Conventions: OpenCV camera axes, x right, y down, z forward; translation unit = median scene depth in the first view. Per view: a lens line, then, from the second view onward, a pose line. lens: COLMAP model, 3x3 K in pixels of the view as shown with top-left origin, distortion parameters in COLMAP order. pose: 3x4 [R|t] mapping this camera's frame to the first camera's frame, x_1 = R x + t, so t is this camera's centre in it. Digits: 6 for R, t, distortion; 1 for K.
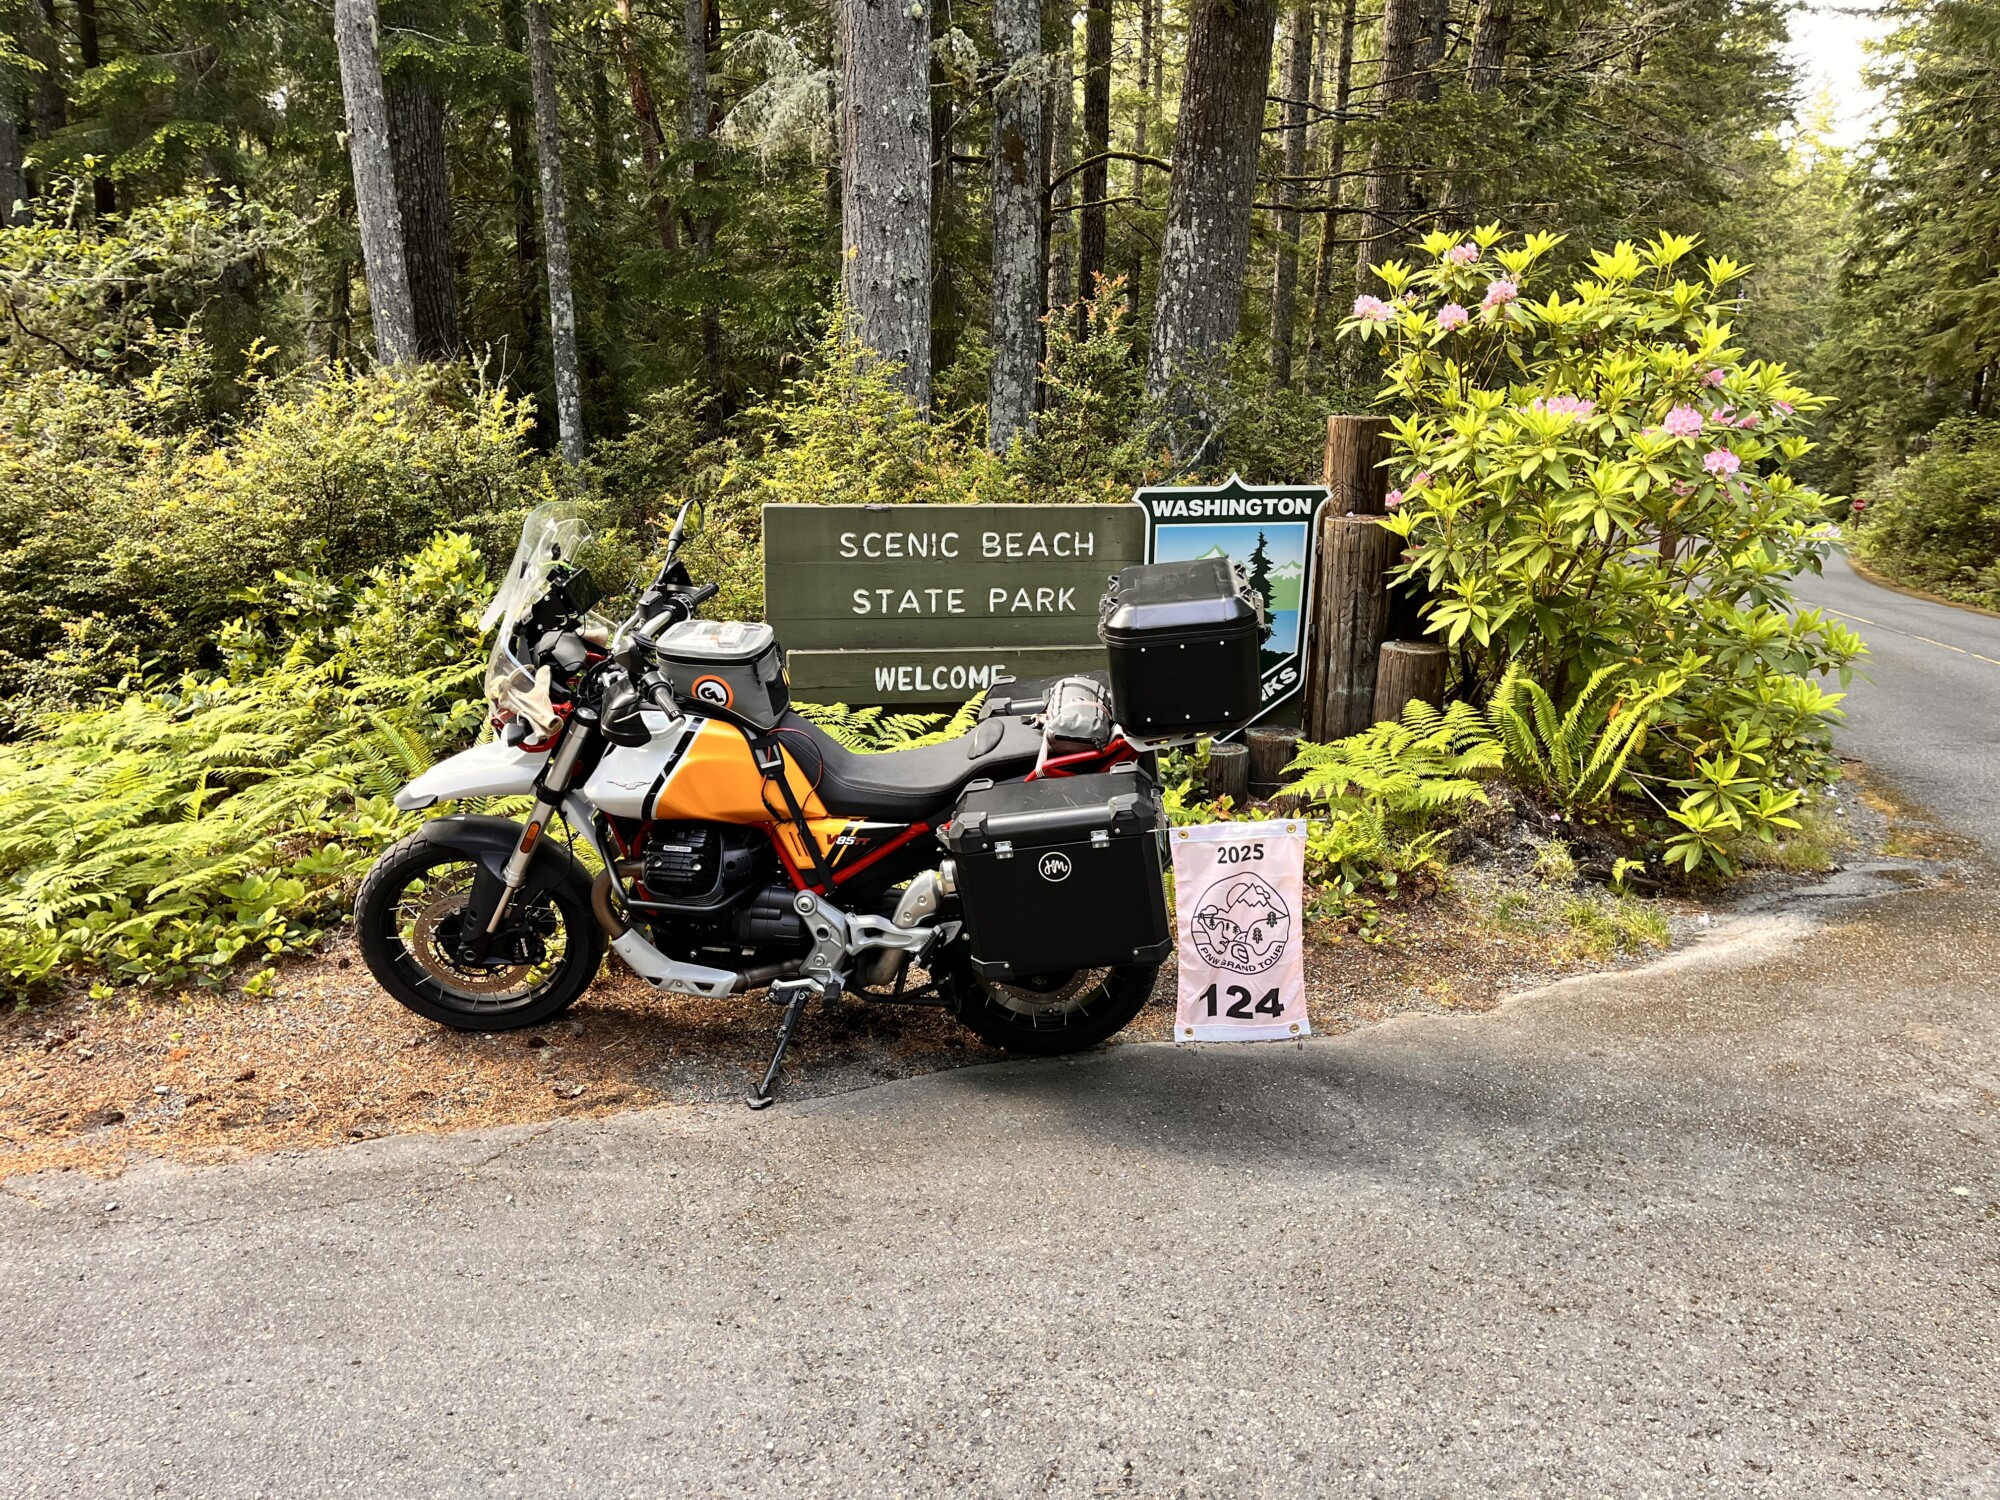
lens RADIAL K [[1531.6, 0, 996.0], [0, 1531.6, 755.8], [0, 0, 1]] dist [0.125588, -0.195230]
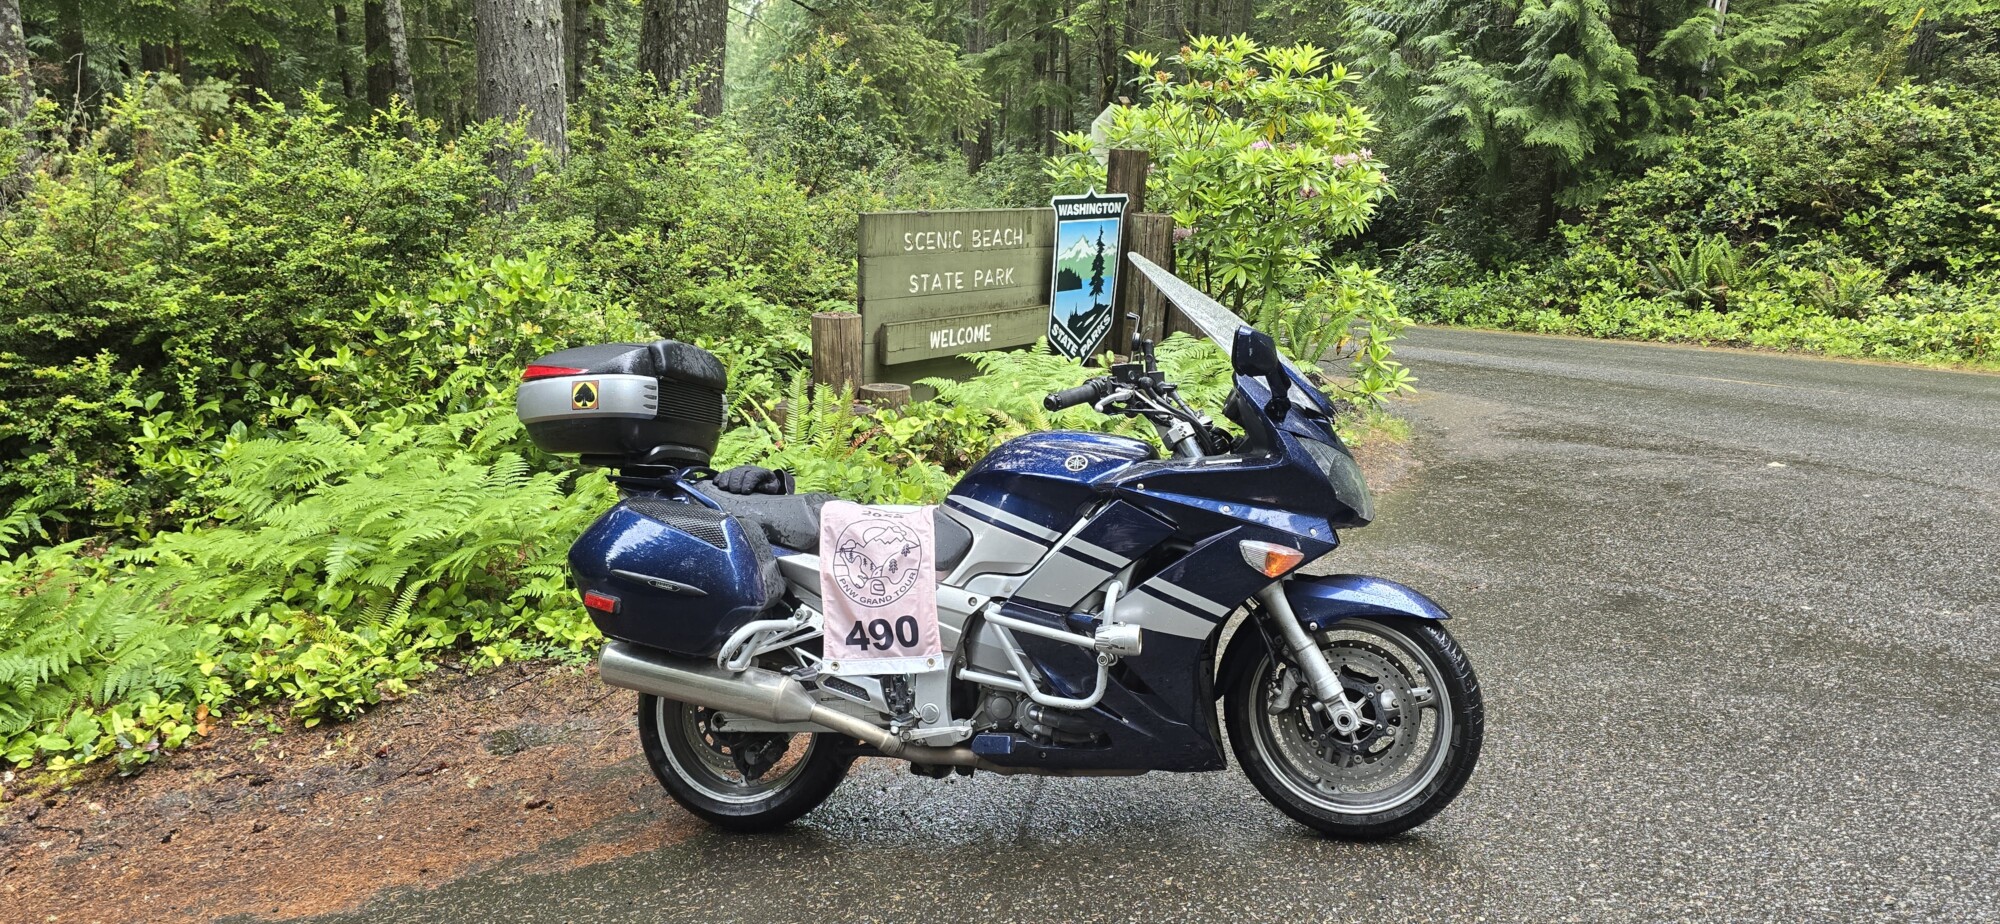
lens RADIAL K [[1346.6, 0, 1042.8], [0, 1346.6, 471.4], [0, 0, 1]] dist [0.050440, -0.000471]
pose [[0.738650, -0.147393, 0.657778, -0.783777], [0.134740, 0.988393, 0.070170, -0.006238], [-0.660486, 0.036798, 0.749936, 0.049768]]
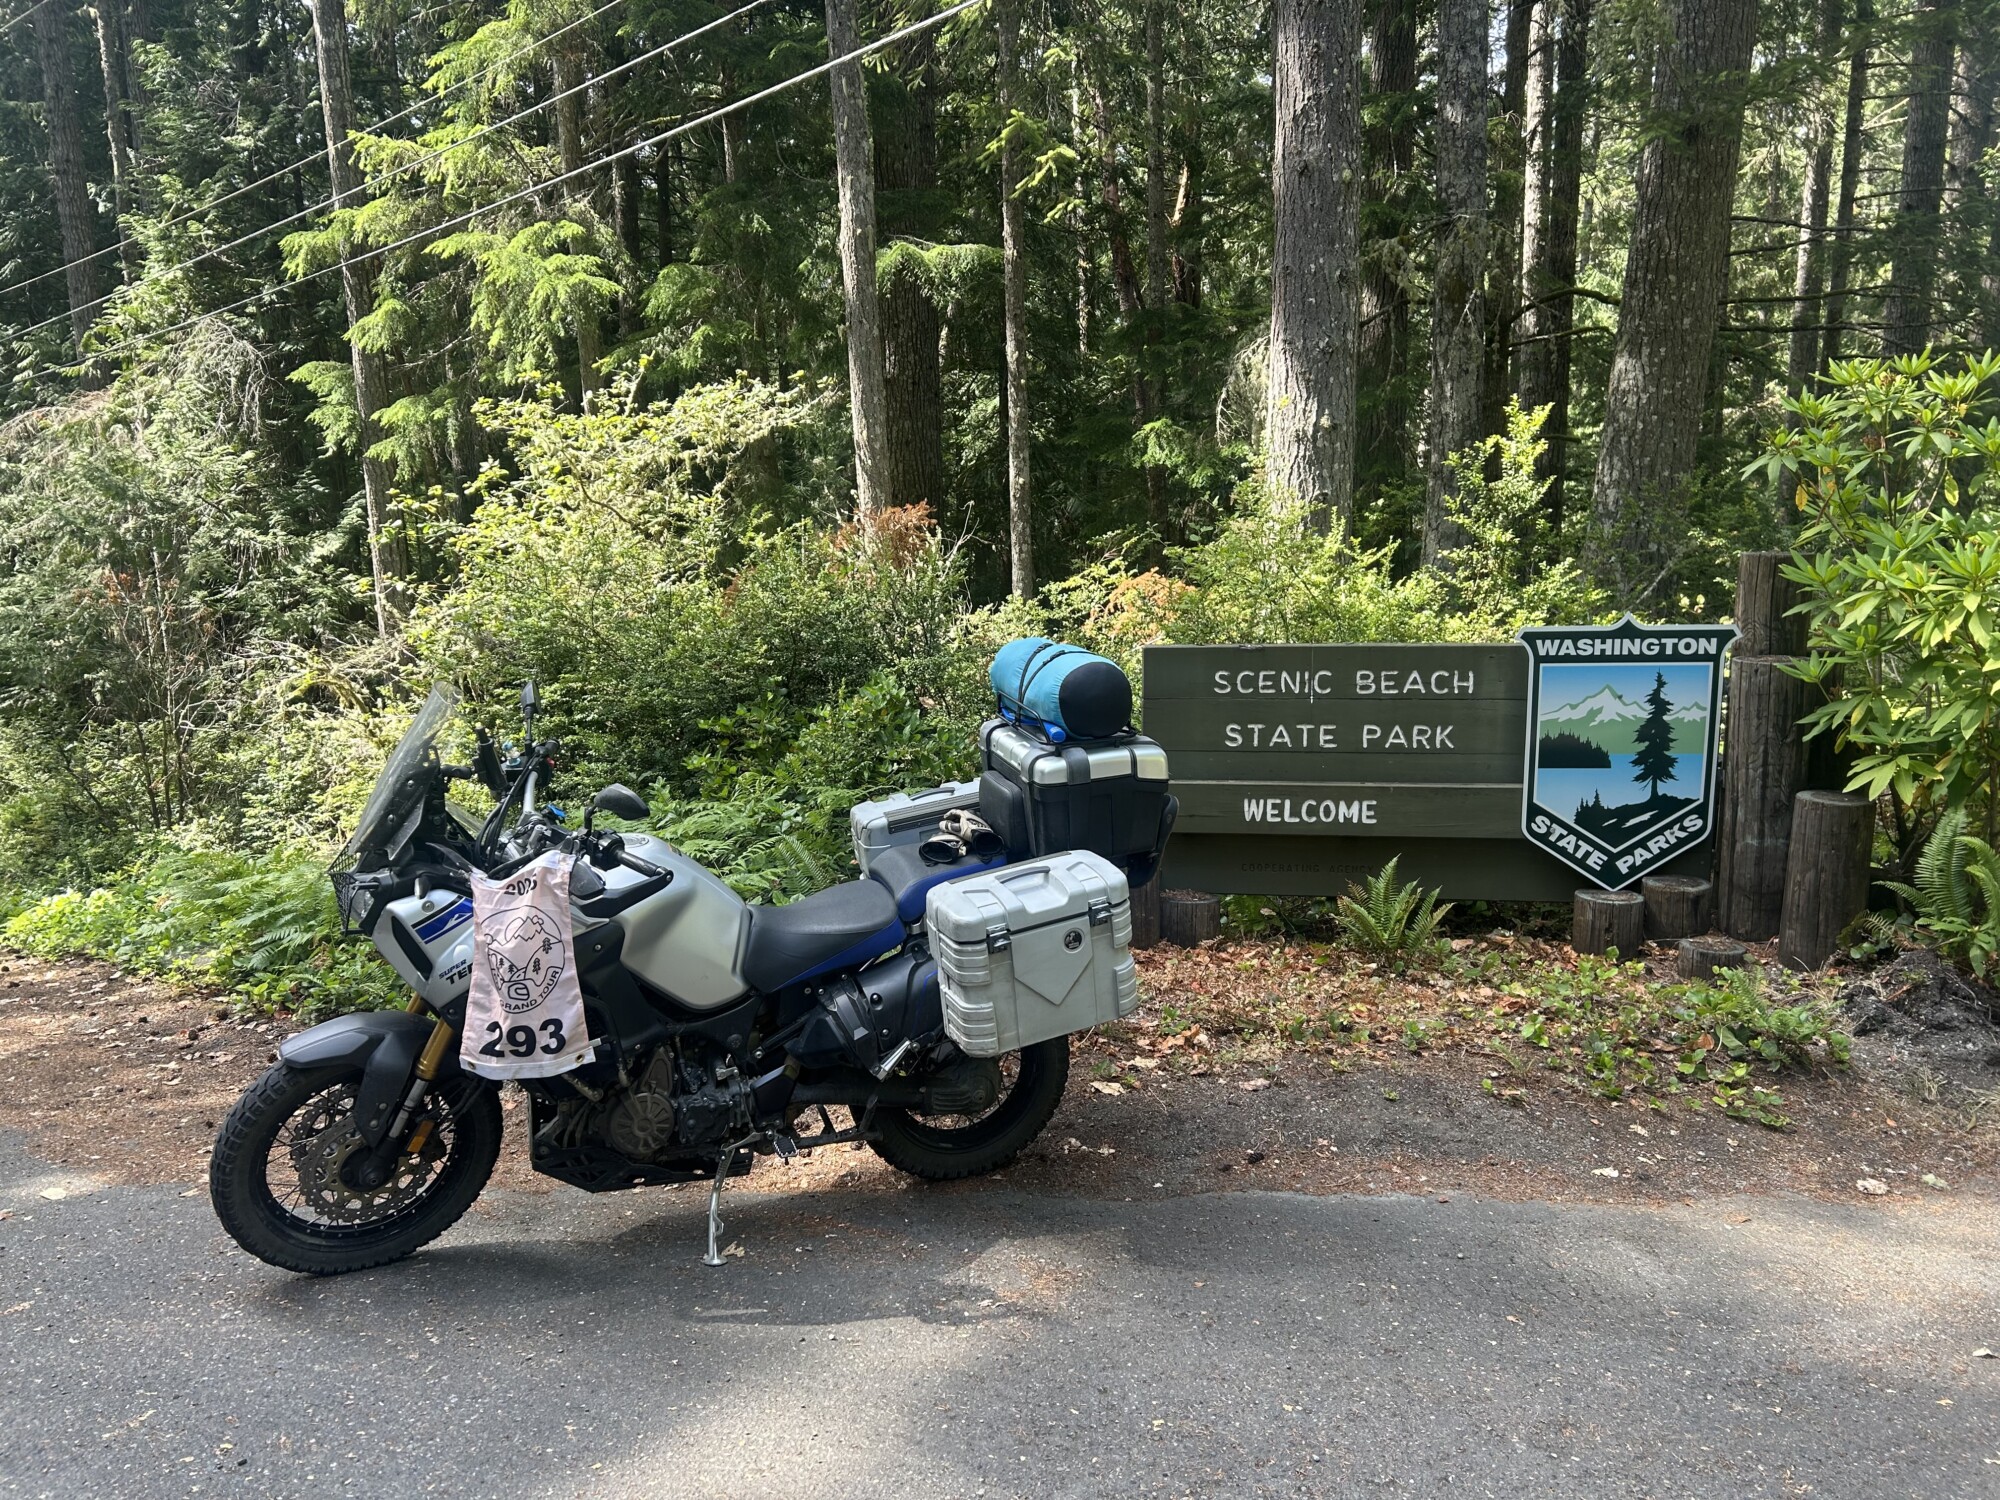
lens RADIAL K [[1525.2, 0, 961.3], [0, 1525.2, 749.9], [0, 0, 1]] dist [0.074087, -0.183199]
pose [[0.946498, 0.024078, -0.321809, 0.070192], [-0.051721, 0.995640, -0.077626, -0.000416], [0.318537, 0.090117, 0.943617, -0.036726]]
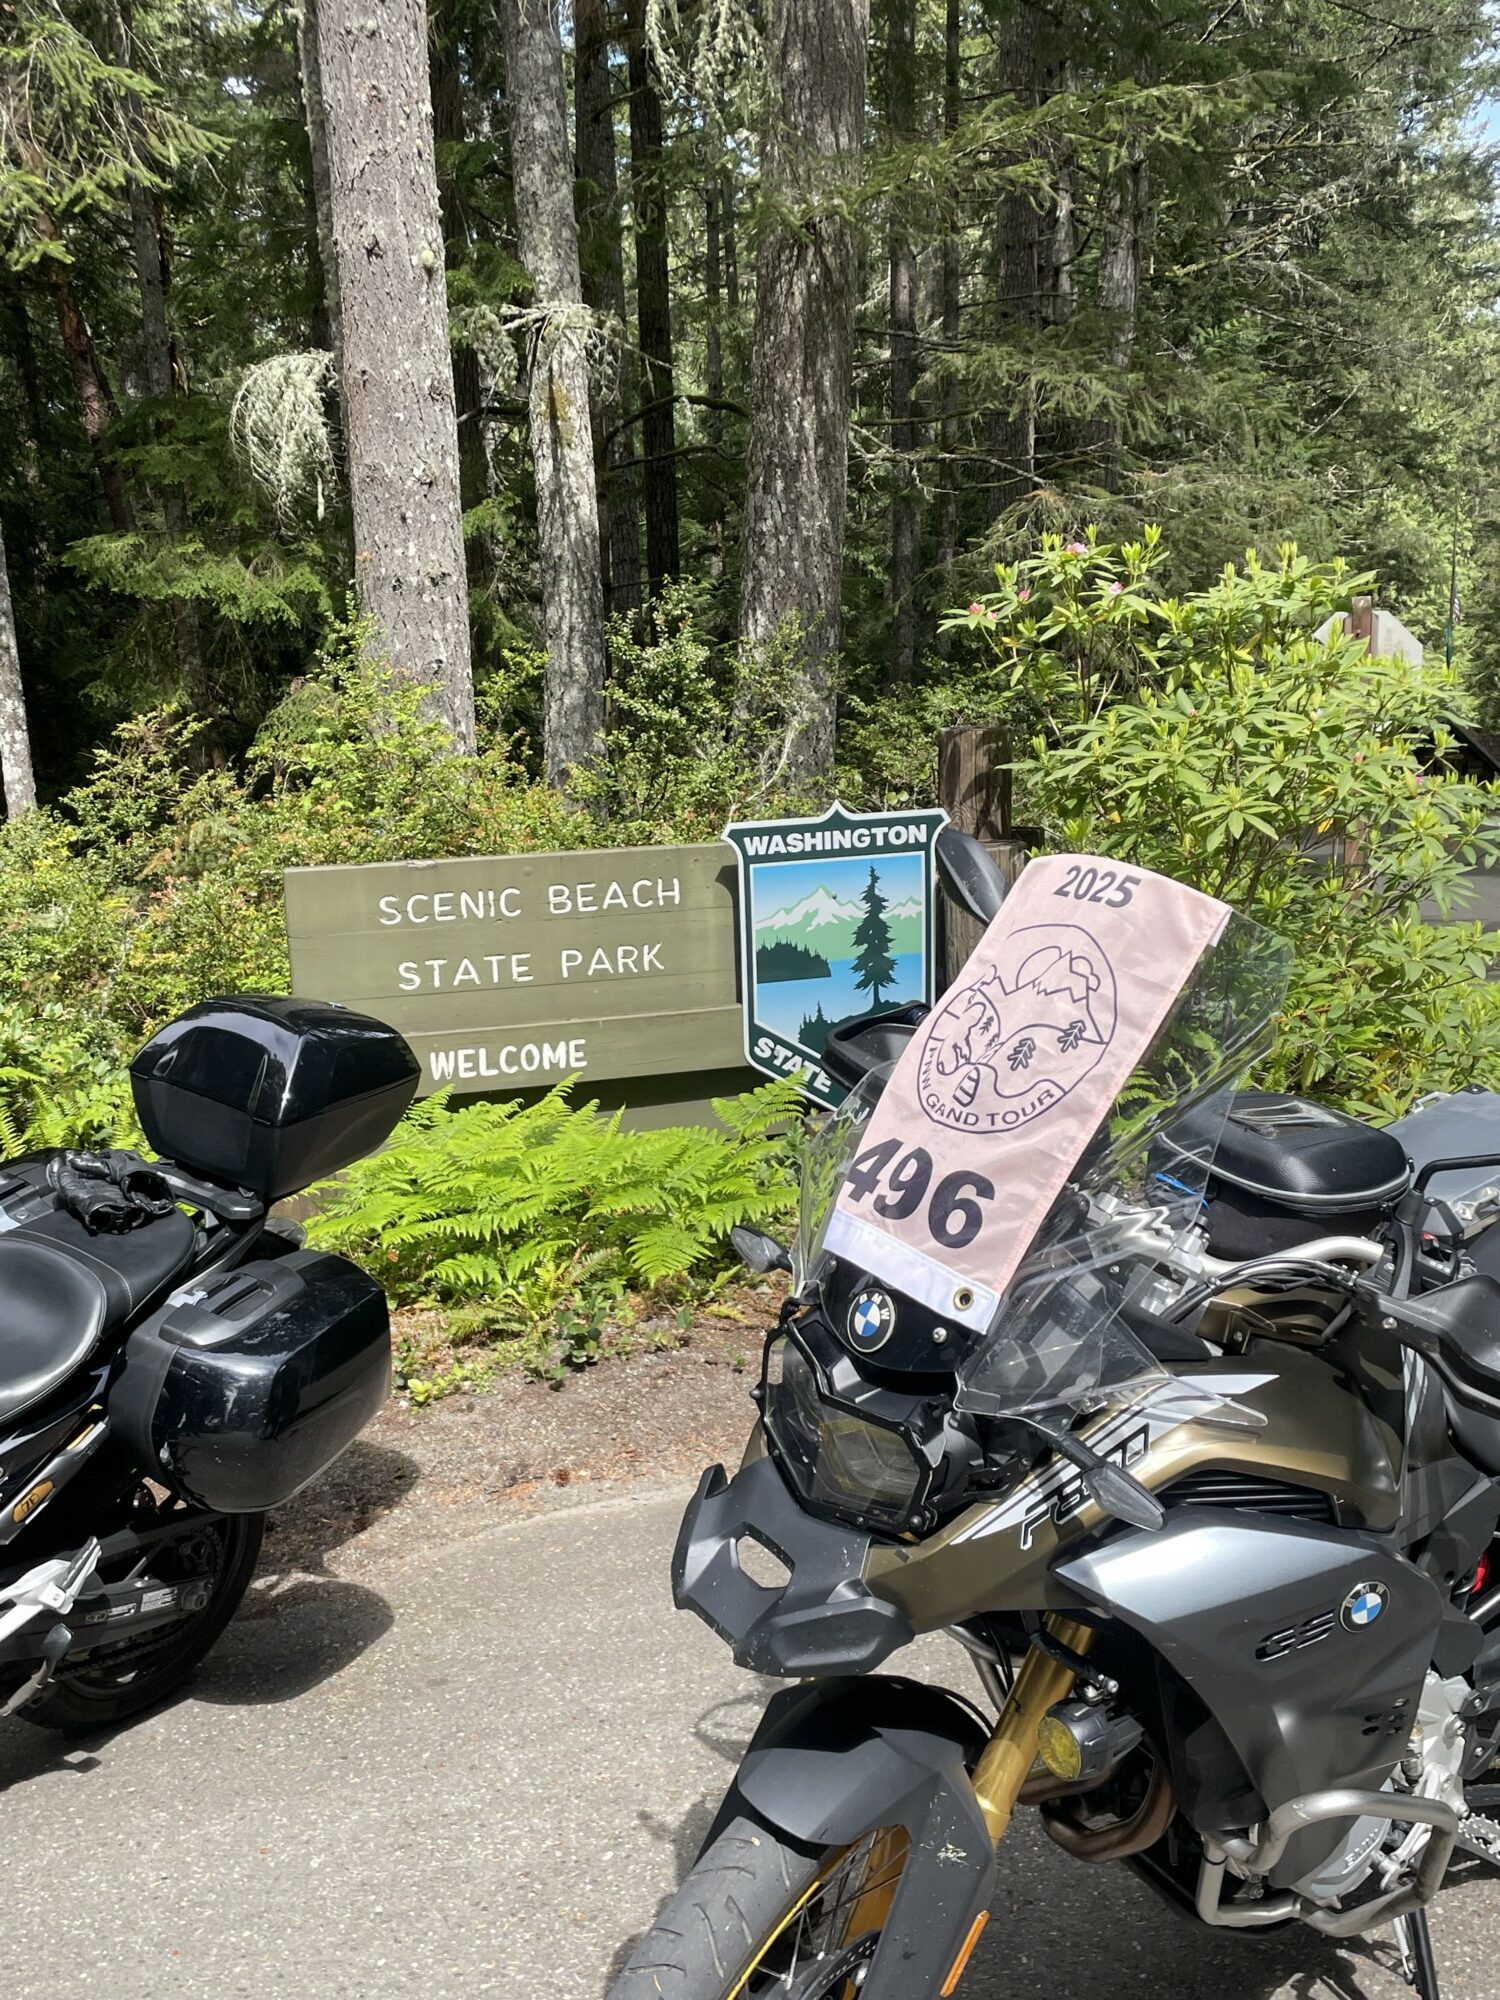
lens RADIAL K [[1990.1, 0, 745.6], [0, 1990.1, 1040.4], [0, 0, 1]] dist [0.118490, -0.209595]
pose [[0.994443, -0.066708, 0.081443, 0.004432], [0.070354, 0.996606, -0.042744, -0.005296], [-0.078315, 0.048237, 0.995761, -0.101325]]
